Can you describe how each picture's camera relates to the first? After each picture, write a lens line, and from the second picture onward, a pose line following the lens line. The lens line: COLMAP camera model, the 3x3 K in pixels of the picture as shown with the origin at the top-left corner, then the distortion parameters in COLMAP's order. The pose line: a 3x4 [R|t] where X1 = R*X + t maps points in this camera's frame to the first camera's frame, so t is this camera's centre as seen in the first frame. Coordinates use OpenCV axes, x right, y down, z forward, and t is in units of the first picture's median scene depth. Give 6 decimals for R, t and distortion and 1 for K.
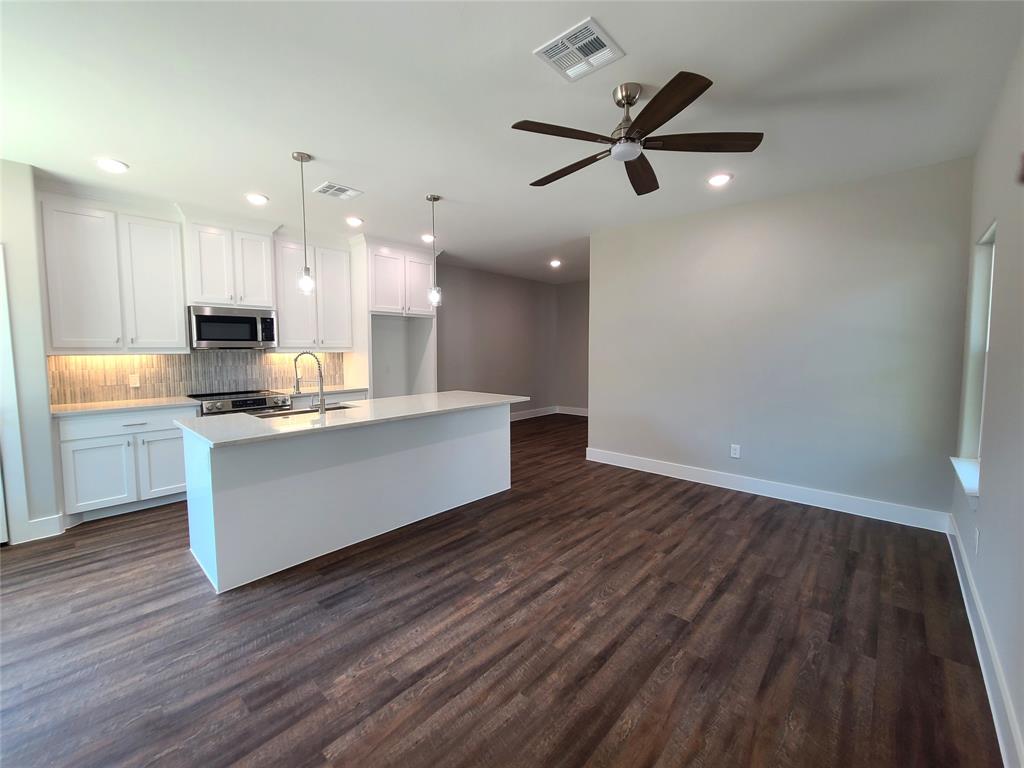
lens RADIAL K [[403.4, 0, 501.3], [0, 403.4, 377.3], [0, 0, 1]] dist [0.000338, -0.000041]
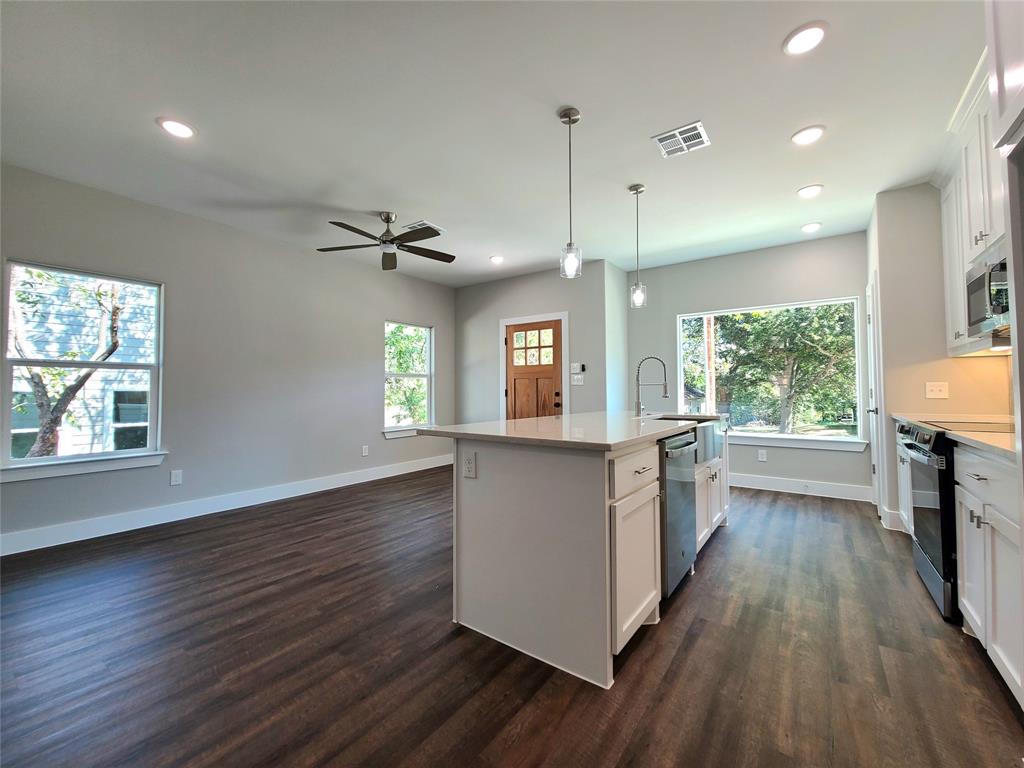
lens RADIAL K [[419.6, 0, 511.7], [0, 419.6, 376.3], [0, 0, 1]] dist [0.000734, -0.000544]
pose [[-0.989463, 0.003734, -0.144735, 0.039085], [-0.000574, 0.999558, 0.029711, -0.053748], [0.144782, 0.029481, -0.989024, 2.252417]]
